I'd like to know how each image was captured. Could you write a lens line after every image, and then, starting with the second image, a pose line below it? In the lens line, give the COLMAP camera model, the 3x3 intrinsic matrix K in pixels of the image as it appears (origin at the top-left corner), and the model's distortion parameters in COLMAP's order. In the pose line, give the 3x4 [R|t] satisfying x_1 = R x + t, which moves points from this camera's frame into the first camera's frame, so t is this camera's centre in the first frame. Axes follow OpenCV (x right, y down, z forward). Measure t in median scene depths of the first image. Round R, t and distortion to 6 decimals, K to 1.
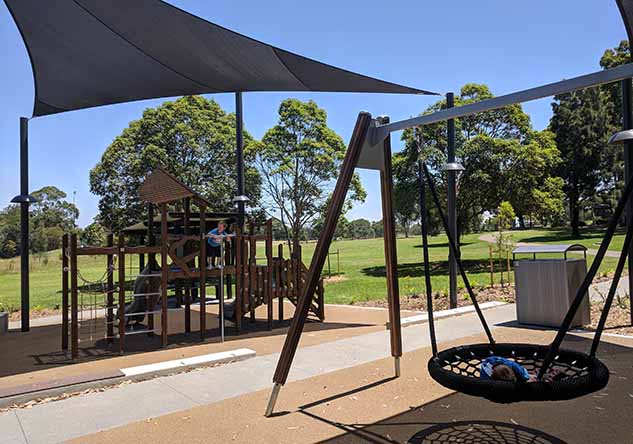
lens RADIAL K [[486.2, 0, 316.5], [0, 486.2, 222.0], [0, 0, 1]] dist [0.008482, 0.000181]
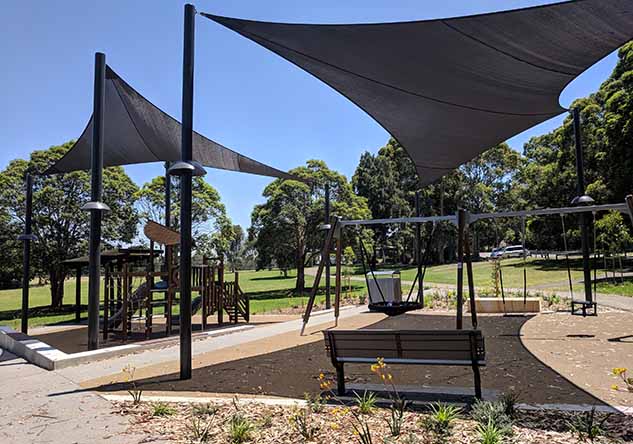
lens RADIAL K [[486.2, 0, 316.5], [0, 486.2, 222.0], [0, 0, 1]] dist [0.008482, 0.000181]
pose [[0.923938, 0.042075, 0.380221, -0.201357], [-0.013558, 0.996910, -0.077372, 0.001684], [-0.382302, 0.066332, 0.921654, -0.275884]]
